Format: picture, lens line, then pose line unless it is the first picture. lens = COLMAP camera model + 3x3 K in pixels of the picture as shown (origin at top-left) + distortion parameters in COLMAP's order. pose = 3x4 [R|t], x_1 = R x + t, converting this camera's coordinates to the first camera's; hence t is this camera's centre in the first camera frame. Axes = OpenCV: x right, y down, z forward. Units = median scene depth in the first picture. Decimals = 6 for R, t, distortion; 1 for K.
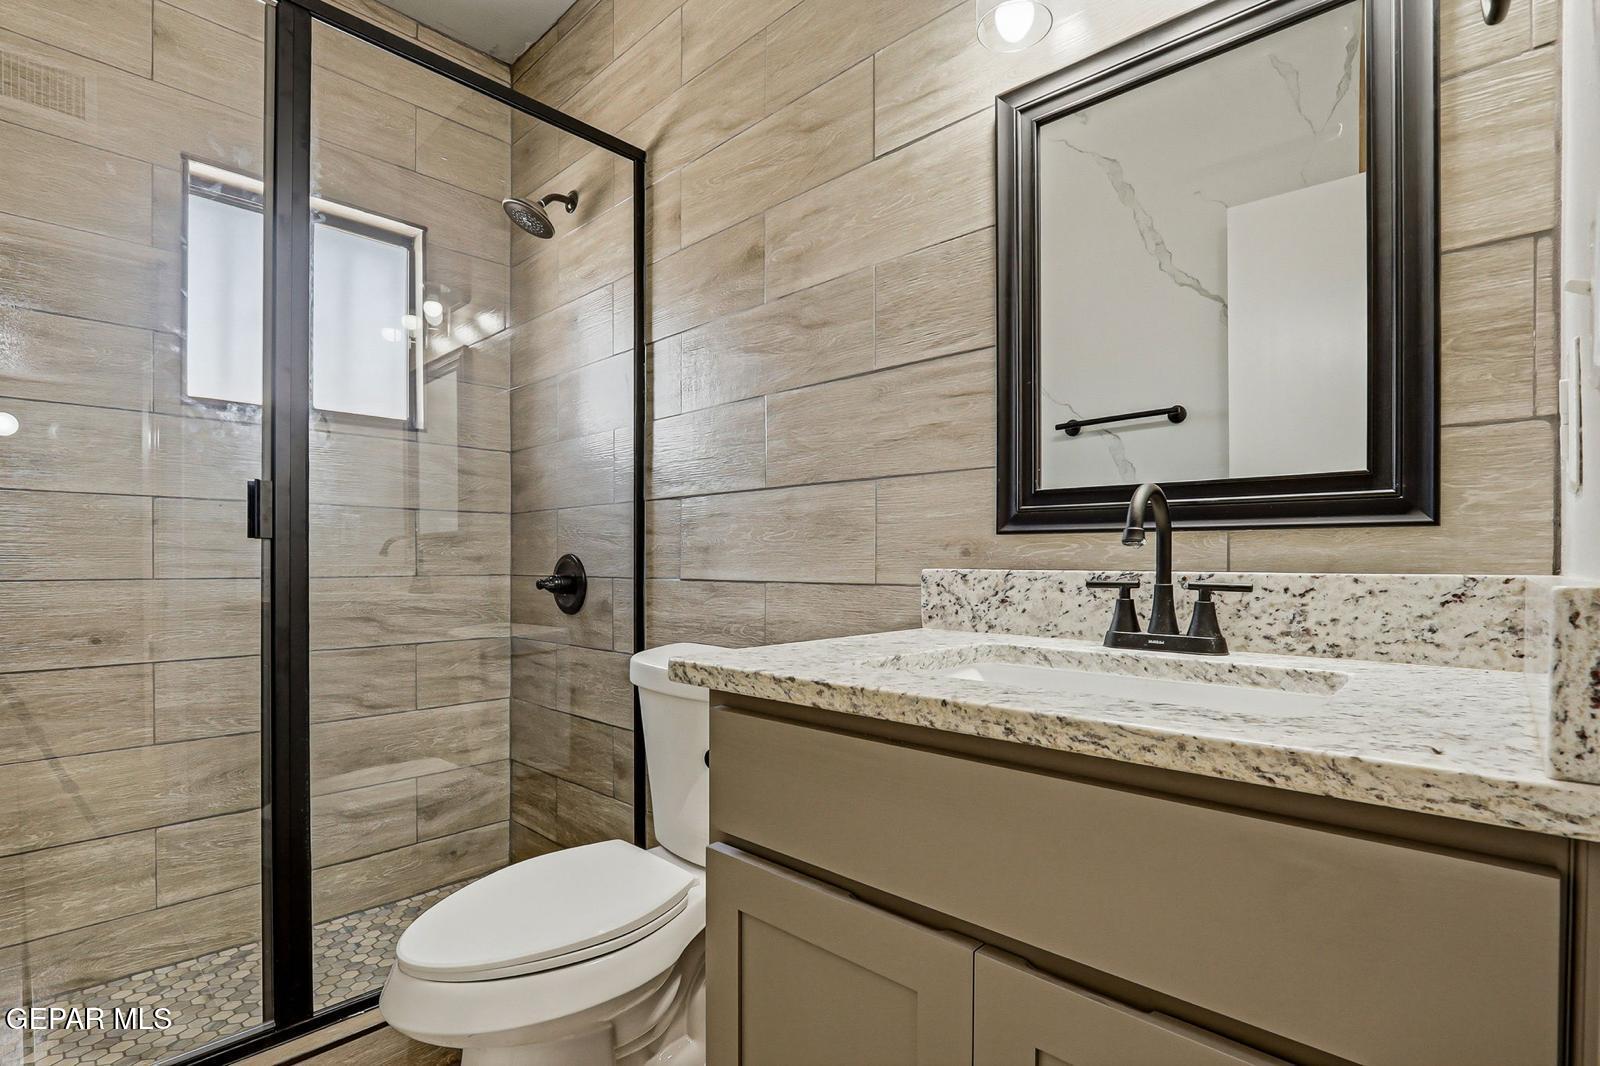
lens RADIAL K [[760.2, 0, 832.2], [0, 760.2, 559.7], [0, 0, 1]] dist [-0.008136, 0.001984]
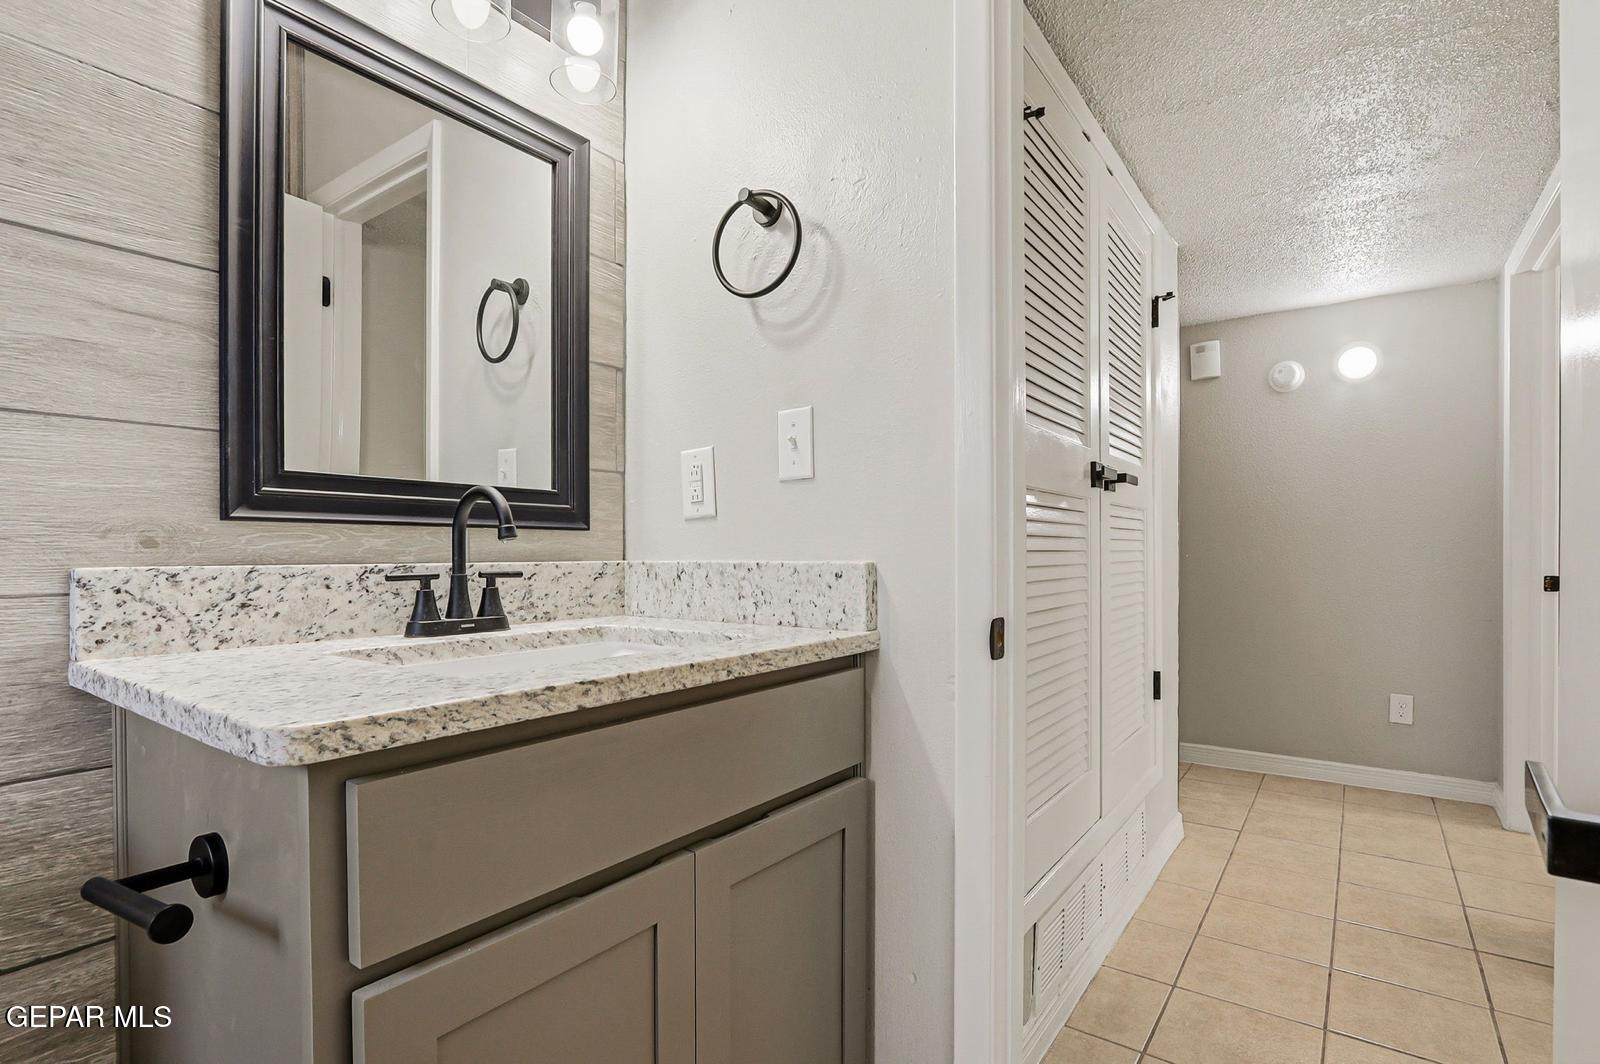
lens RADIAL K [[760.2, 0, 803.8], [0, 760.2, 544.7], [0, 0, 1]] dist [-0.008136, 0.001984]
pose [[-0.085077, 0.007361, 0.996347, -0.775364], [0.000246, 0.999973, -0.007367, -0.003262], [-0.996374, -0.000382, -0.085076, 0.629090]]
